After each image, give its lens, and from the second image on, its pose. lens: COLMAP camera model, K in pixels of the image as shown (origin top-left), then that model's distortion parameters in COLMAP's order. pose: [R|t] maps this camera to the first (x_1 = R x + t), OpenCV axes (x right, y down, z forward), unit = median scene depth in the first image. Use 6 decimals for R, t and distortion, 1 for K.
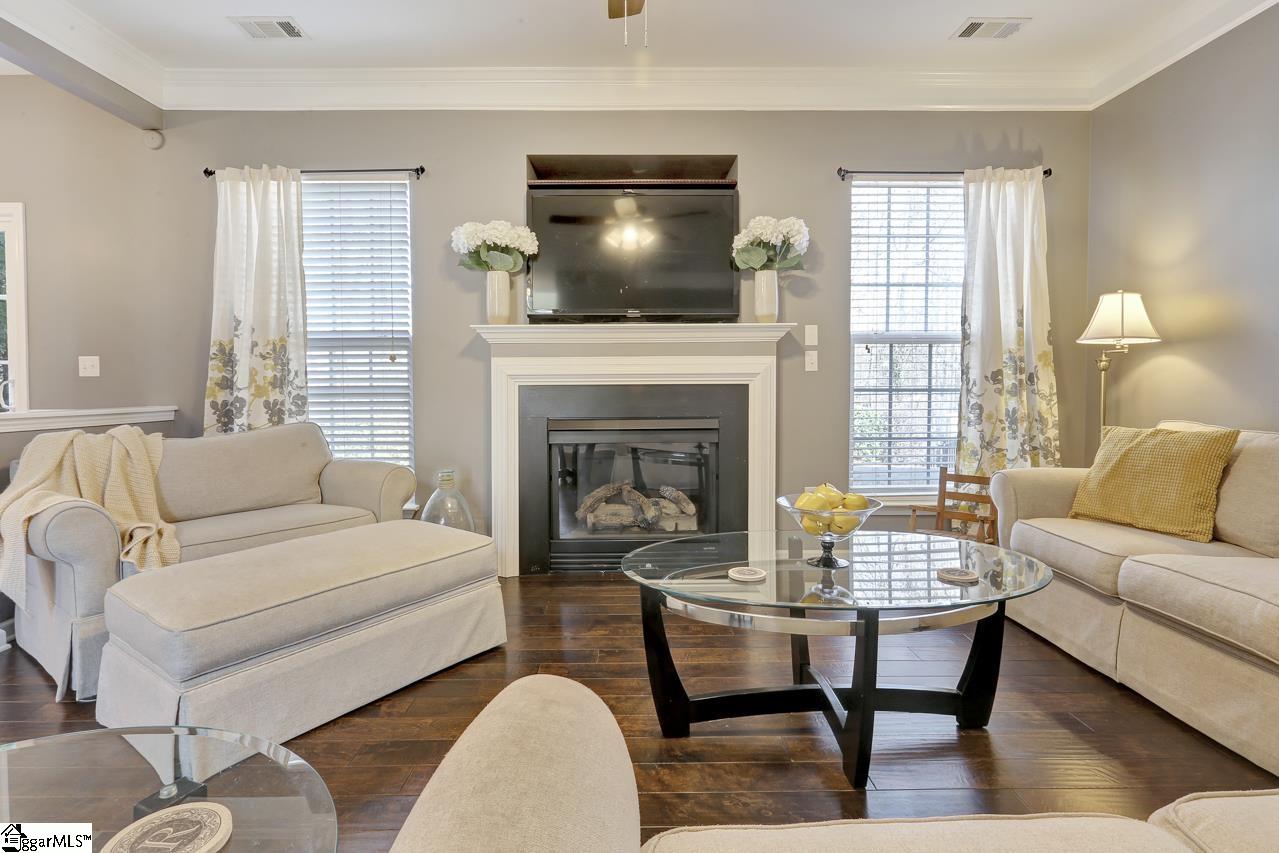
lens RADIAL K [[633.0, 0, 641.3], [0, 633.0, 407.7], [0, 0, 1]] dist [-0.004900, 0.001407]
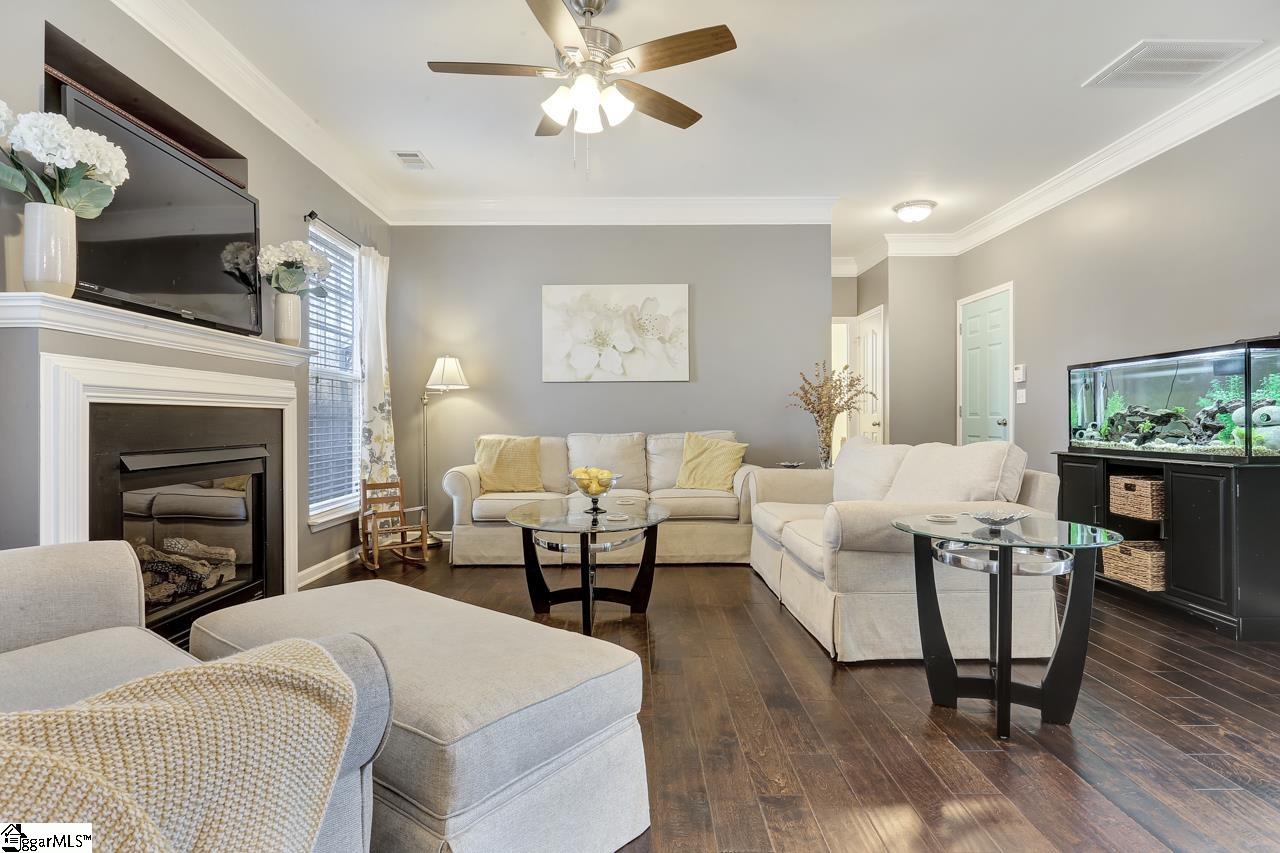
lens RADIAL K [[661.8, 0, 633.9], [0, 661.8, 422.9], [0, 0, 1]] dist [-0.006975, -0.001190]
pose [[0.012245, 0.001599, 0.999924, -0.821496], [0.035848, 0.999355, -0.002037, 0.005288], [-0.999282, 0.035870, 0.012179, 0.455502]]
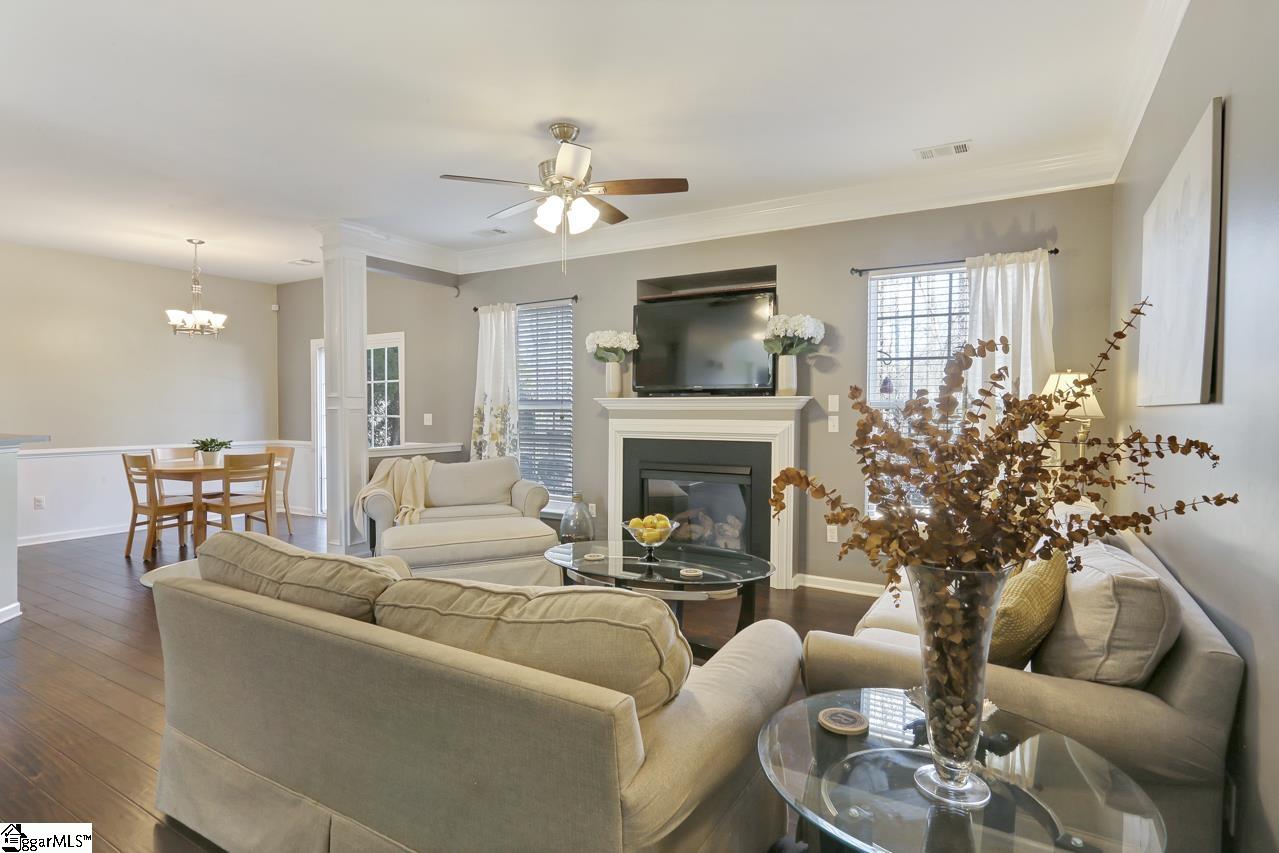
lens RADIAL K [[661.2, 0, 635.8], [0, 661.2, 425.6], [0, 0, 1]] dist [-0.006975, -0.001190]
pose [[0.852696, 0.021368, -0.521971, 0.641111], [-0.023889, 0.999713, 0.001900, -0.067072], [0.521862, 0.010850, 0.852961, -0.313886]]
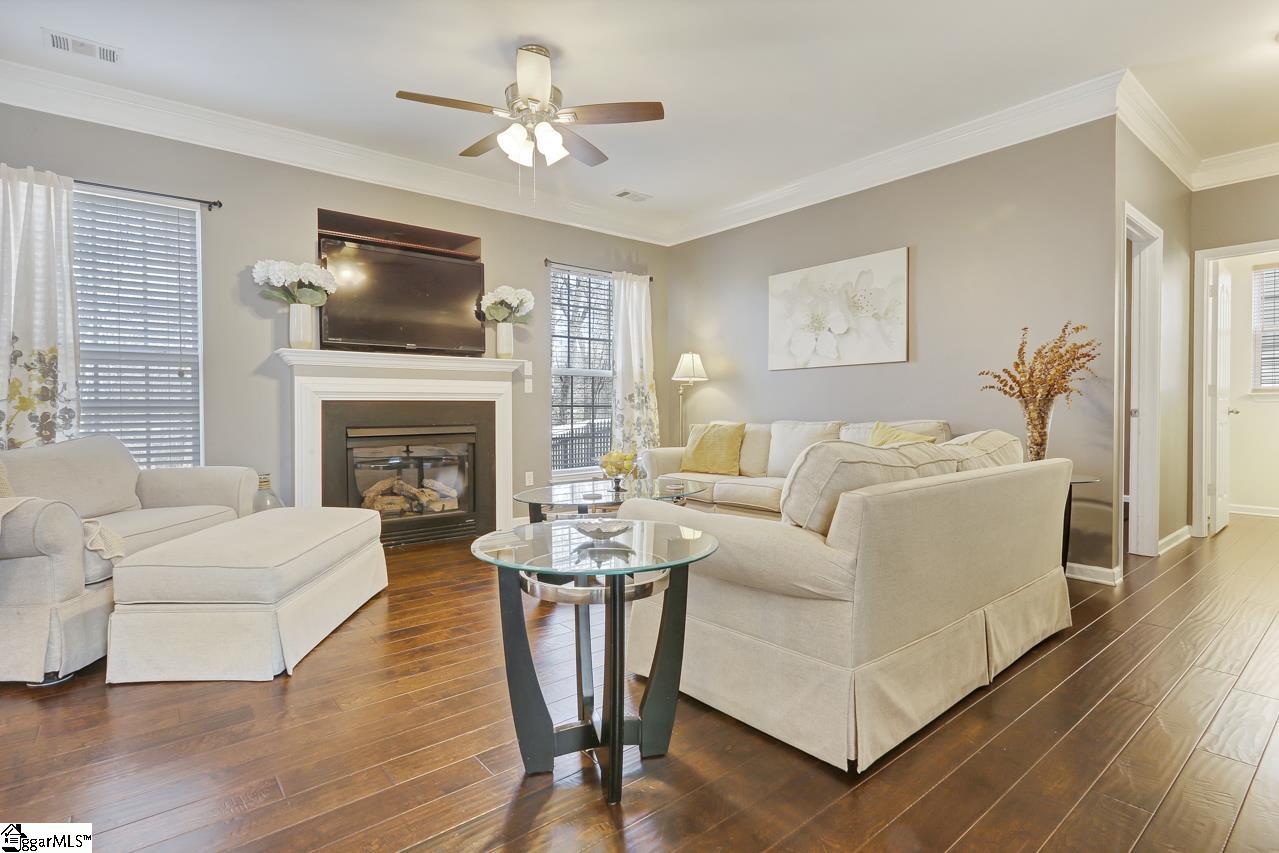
lens RADIAL K [[633.0, 0, 634.5], [0, 633.0, 417.3], [0, 0, 1]] dist [-0.004900, 0.001407]
pose [[0.779088, -0.007076, 0.626875, -0.477704], [0.021214, 0.999661, -0.015081, 0.027260], [-0.626556, 0.025048, 0.778974, -0.303227]]
